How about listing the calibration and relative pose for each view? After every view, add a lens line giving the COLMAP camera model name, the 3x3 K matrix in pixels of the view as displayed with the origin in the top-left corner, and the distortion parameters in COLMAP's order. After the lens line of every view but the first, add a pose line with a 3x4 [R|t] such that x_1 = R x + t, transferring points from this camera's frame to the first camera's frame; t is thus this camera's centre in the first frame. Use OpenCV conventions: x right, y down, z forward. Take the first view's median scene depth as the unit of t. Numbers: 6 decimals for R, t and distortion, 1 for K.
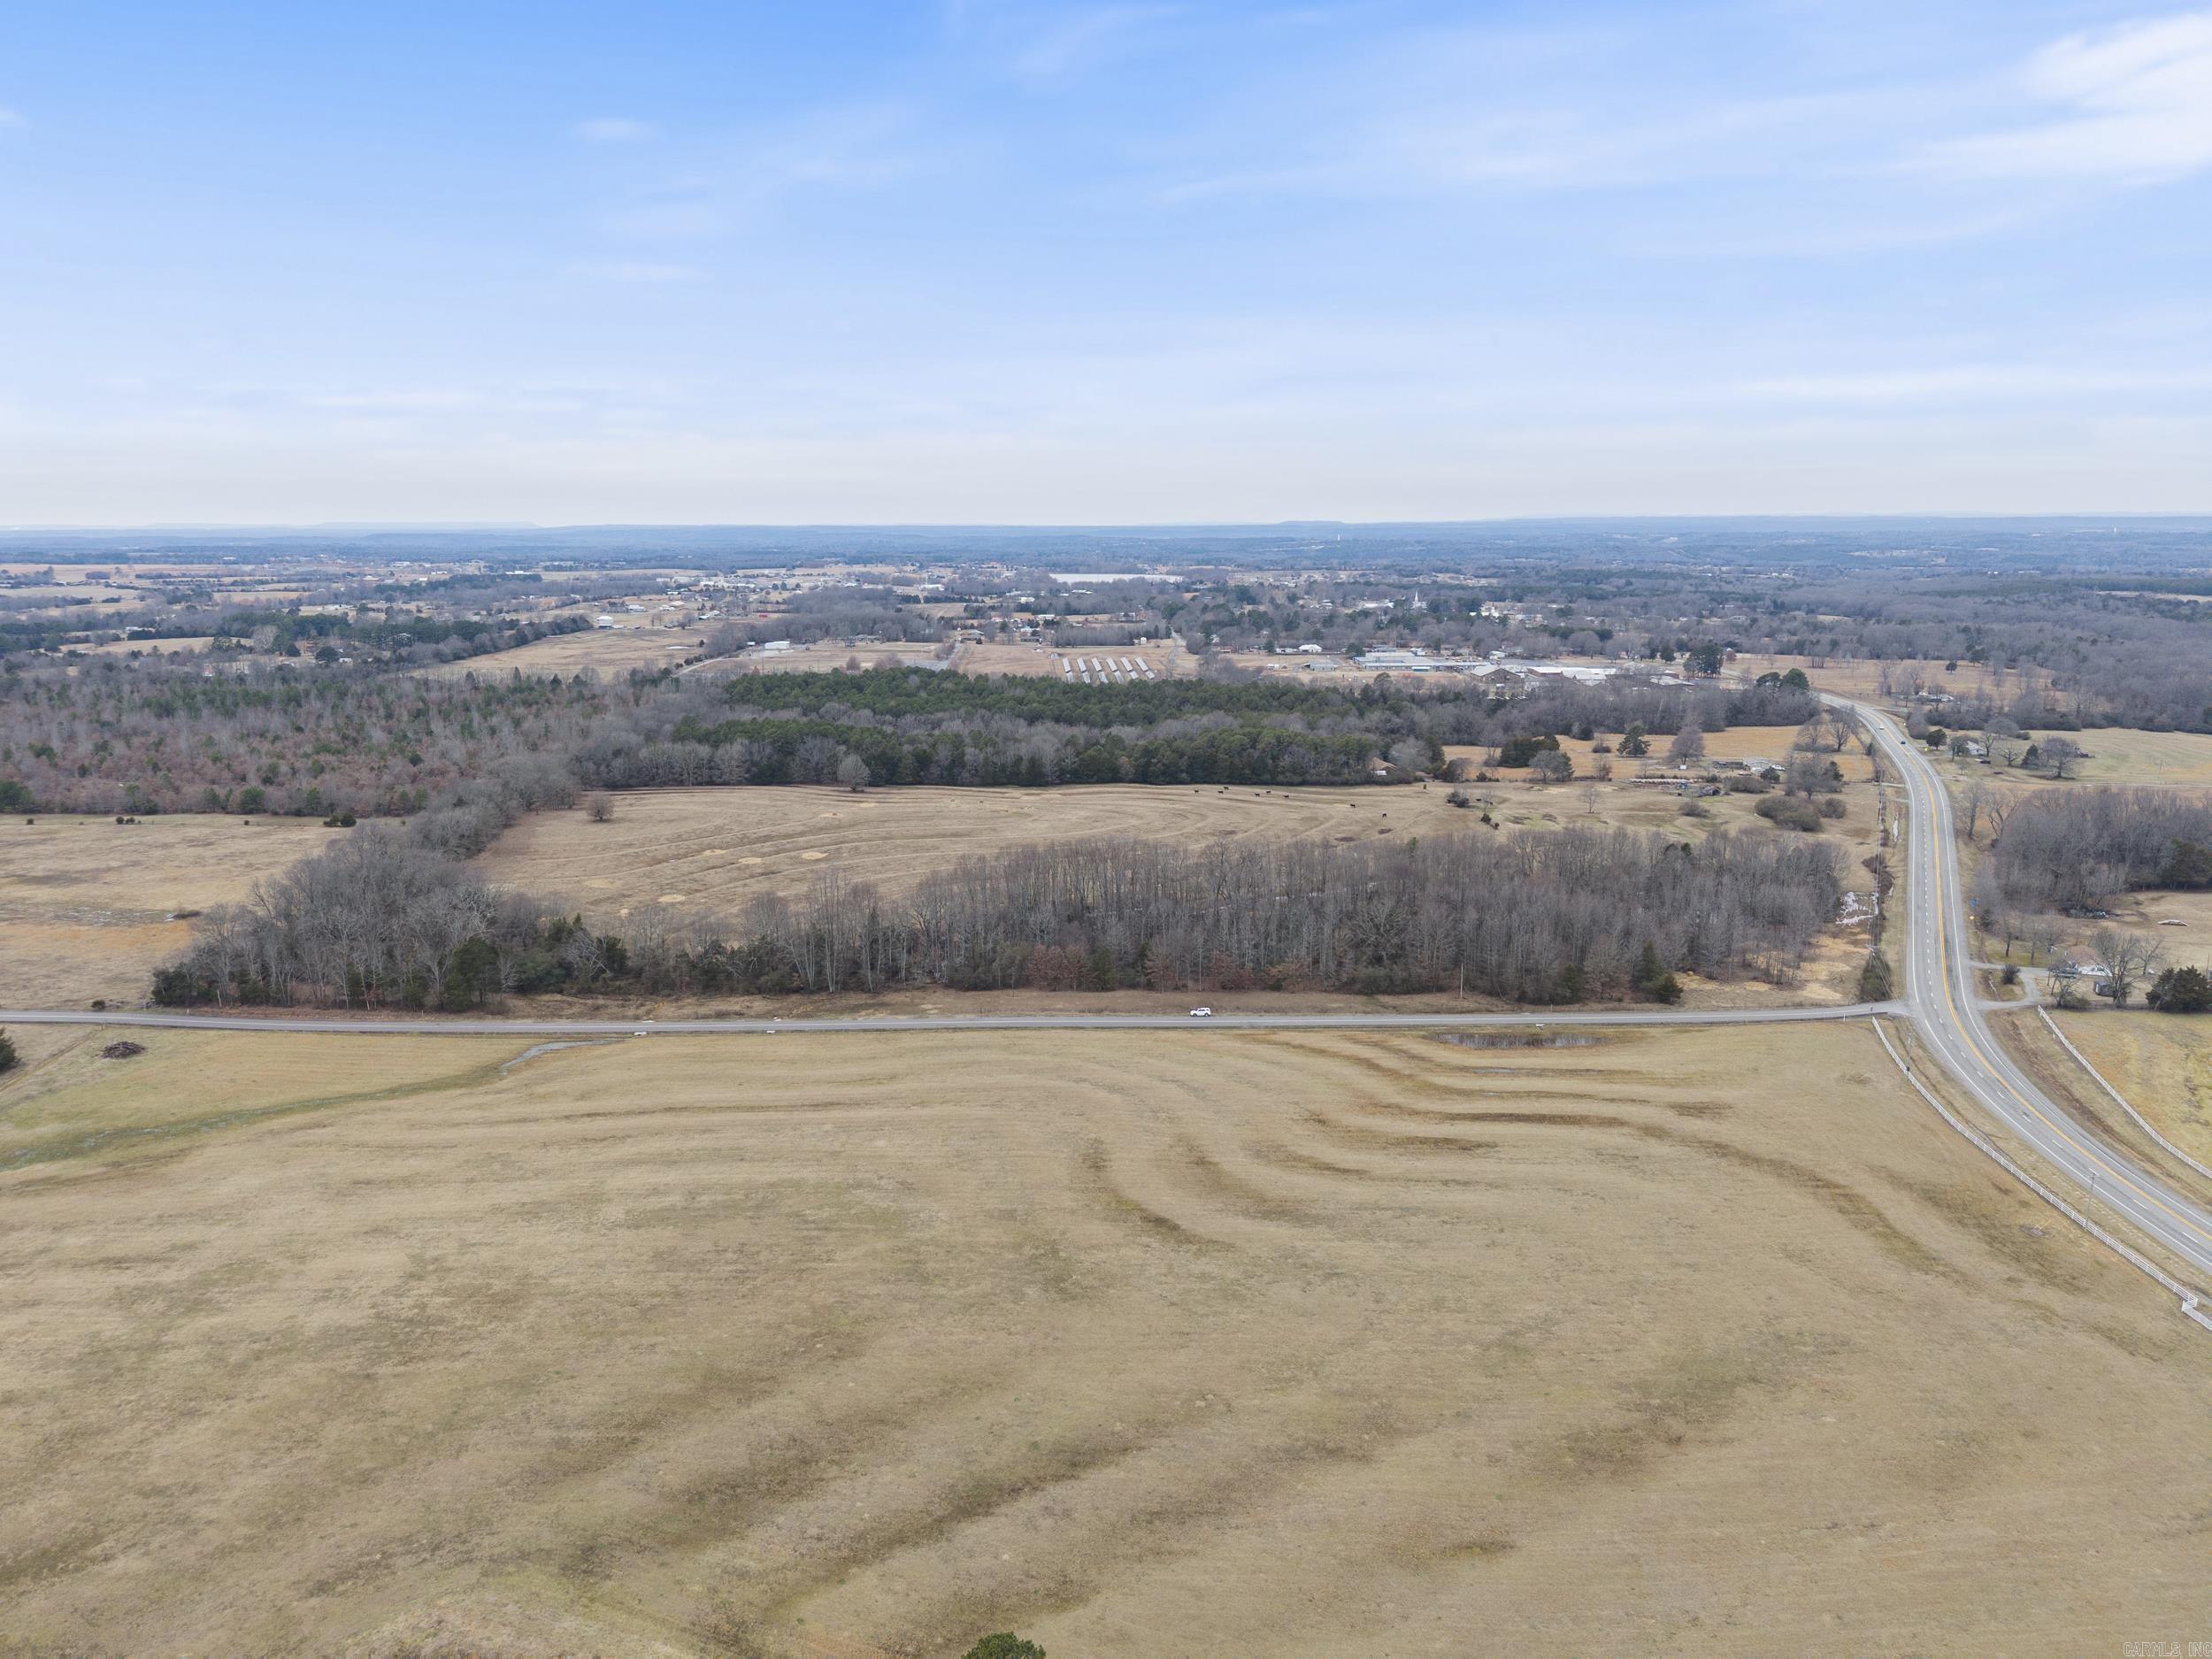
lens RADIAL K [[1556.1, 0, 1109.1], [0, 1556.1, 879.2], [0, 0, 1]] dist [0.054739, -0.062712]
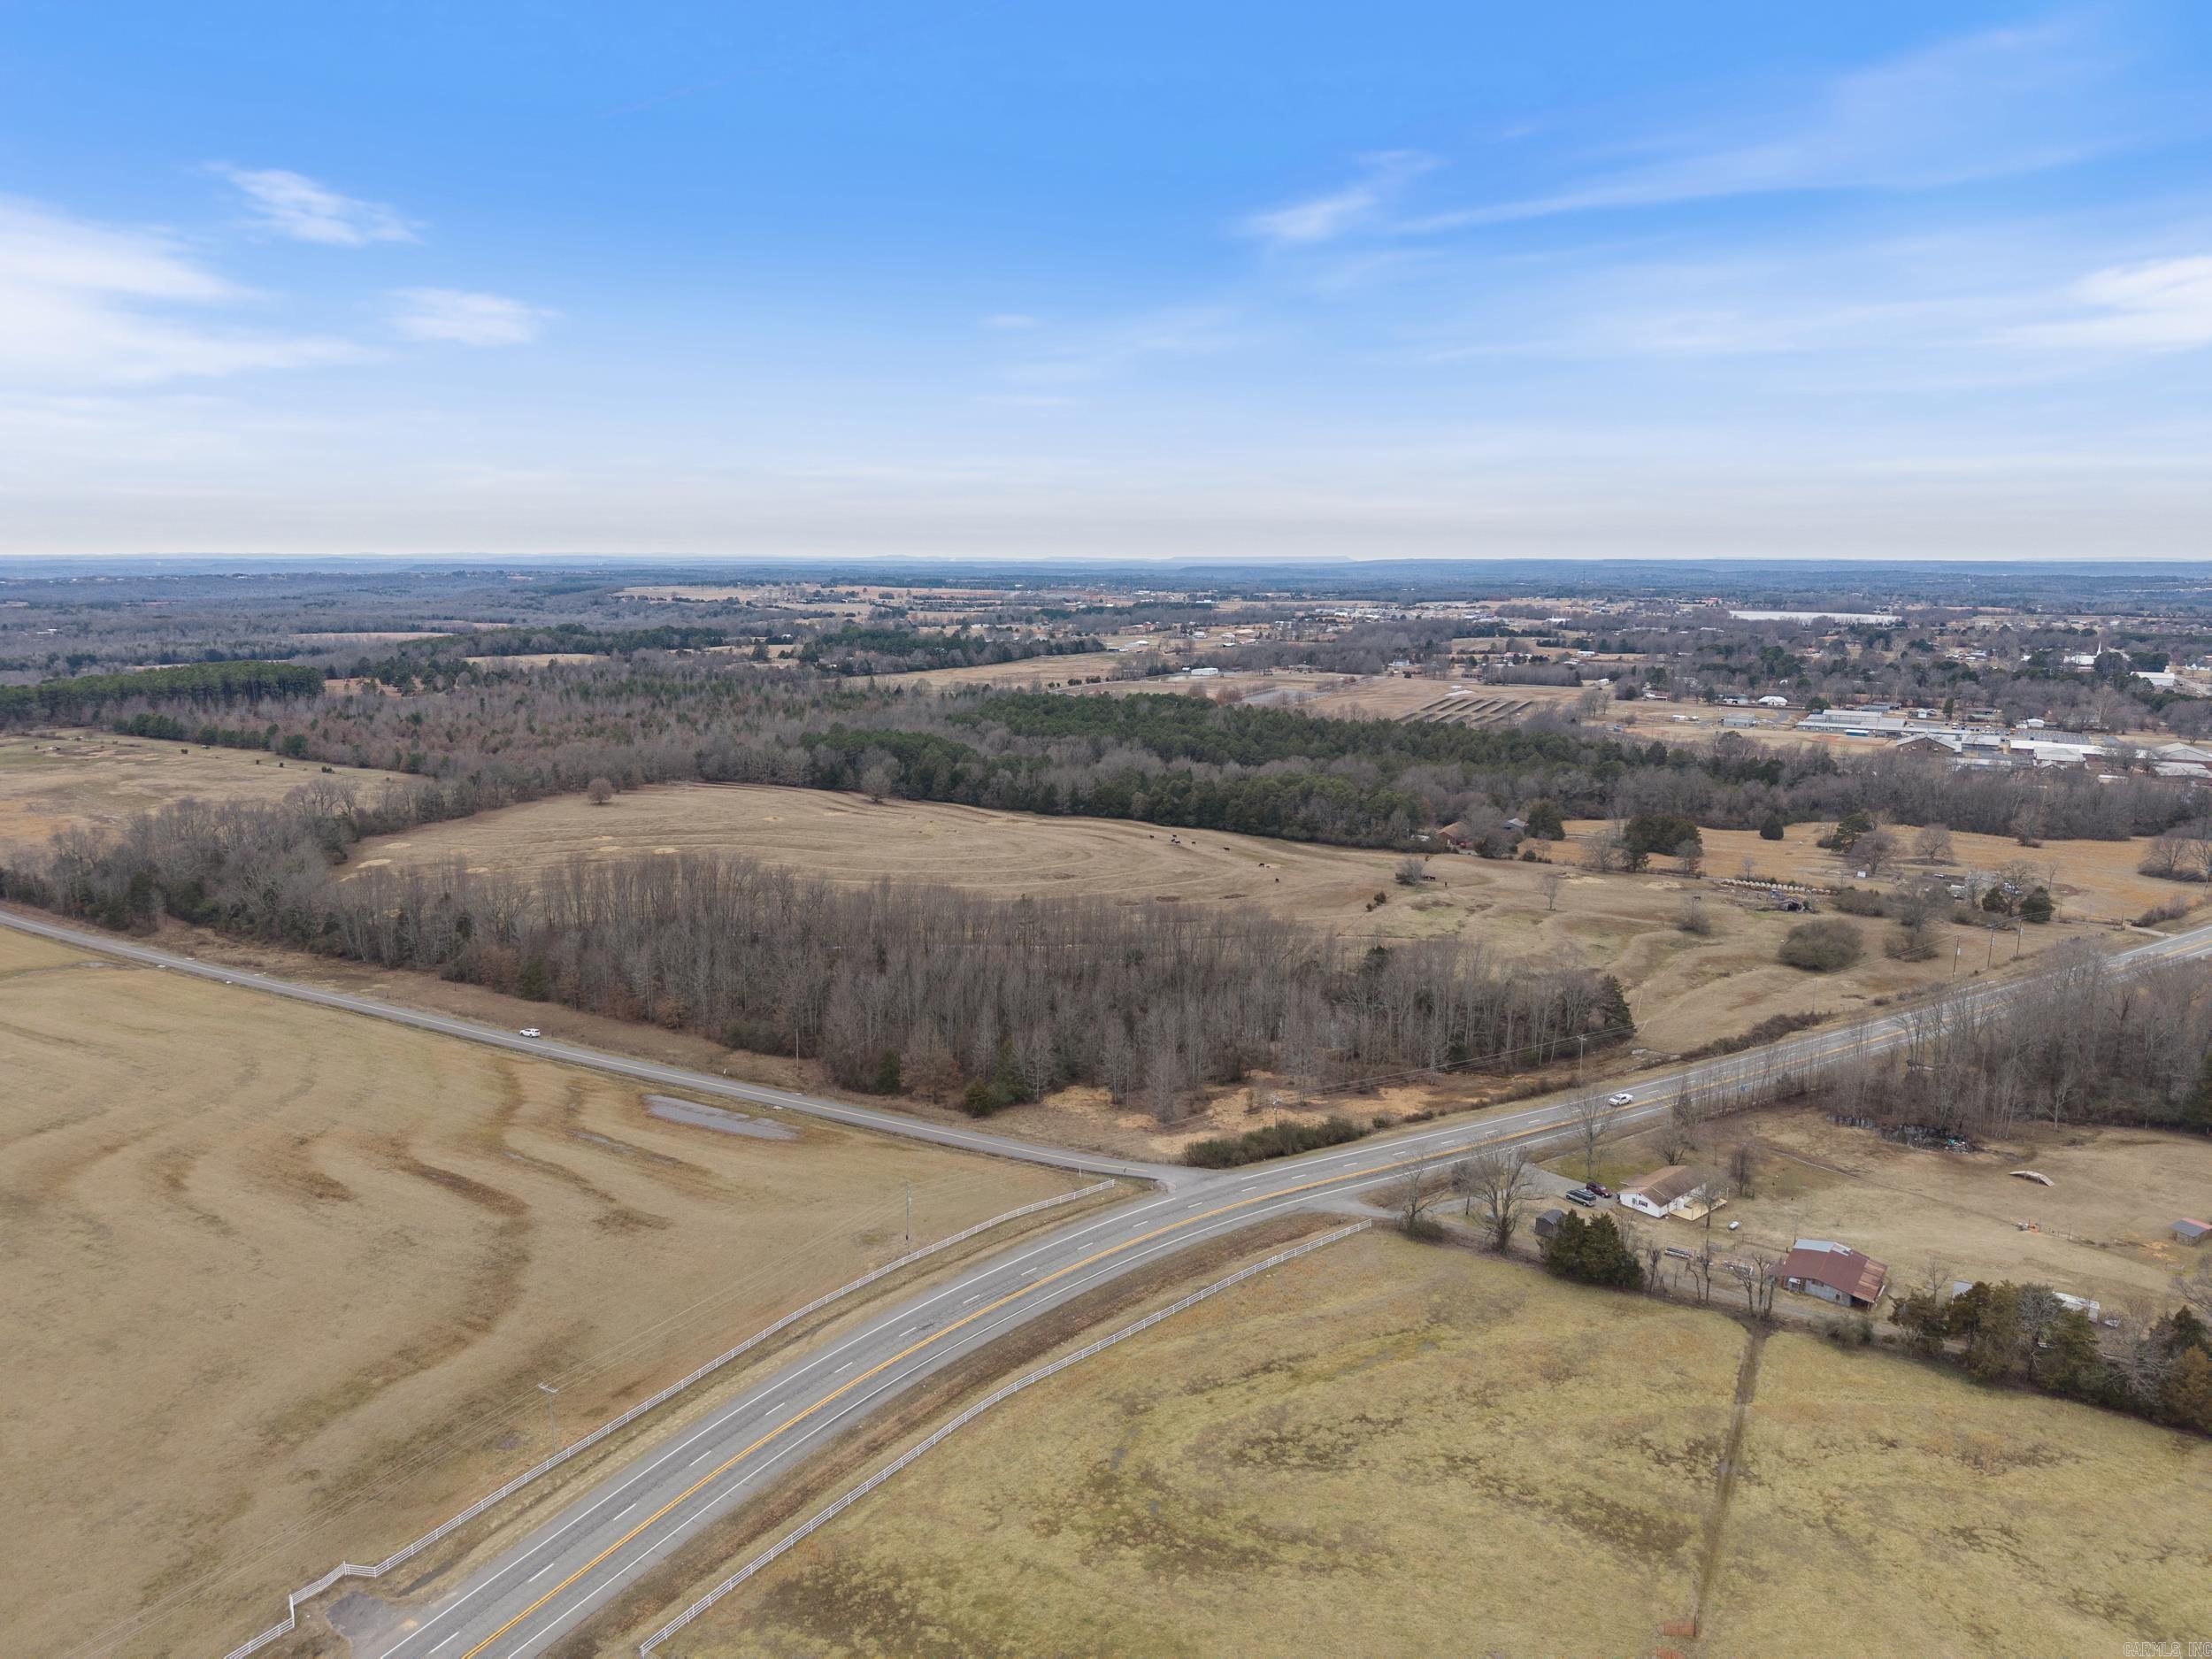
lens RADIAL K [[1556.1, 0, 1109.1], [0, 1556.1, 879.2], [0, 0, 1]] dist [0.054739, -0.062712]
pose [[0.846384, 0.112866, -0.520477, 0.503430], [-0.124610, 0.992127, 0.012507, -0.038019], [0.517790, 0.054271, 0.853784, 0.205732]]
